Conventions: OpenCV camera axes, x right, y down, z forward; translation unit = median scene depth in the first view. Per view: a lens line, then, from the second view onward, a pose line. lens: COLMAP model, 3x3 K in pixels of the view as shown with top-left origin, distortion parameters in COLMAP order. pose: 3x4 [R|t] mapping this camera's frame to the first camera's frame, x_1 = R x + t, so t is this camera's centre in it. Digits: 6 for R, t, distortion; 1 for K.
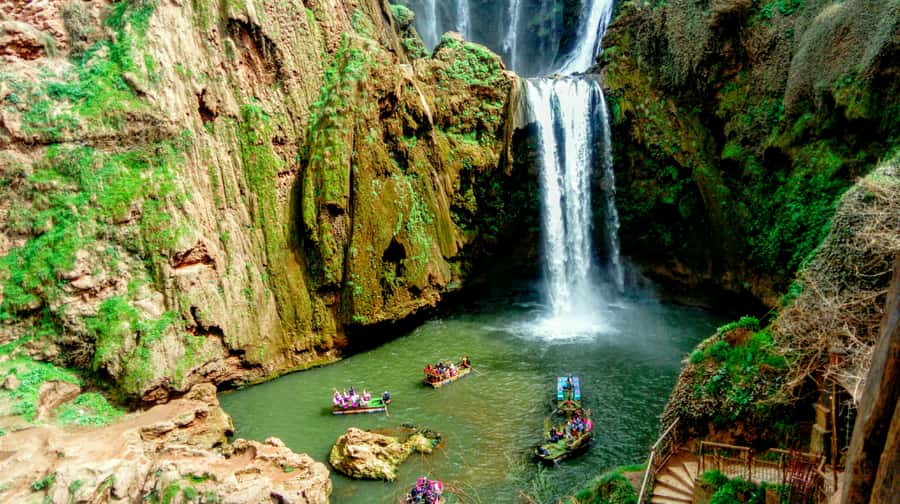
lens RADIAL K [[771.9, 0, 450.0], [0, 771.9, 252.0], [0, 0, 1]] dist [0.080745, -0.189483]
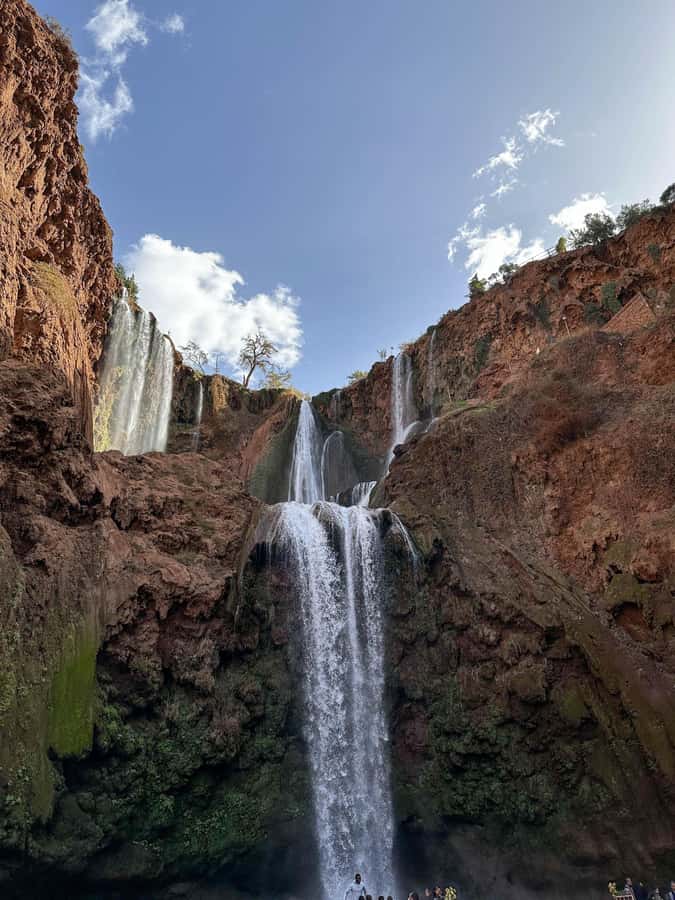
lens RADIAL K [[623.5, 0, 337.5], [0, 623.5, 450.0], [0, 0, 1]] dist [0.060103, -0.083553]
pose [[0.976422, 0.152756, 0.152531, 0.069870], [0.011571, 0.668533, -0.743592, 0.160537], [-0.215560, 0.727825, 0.651003, 0.715093]]
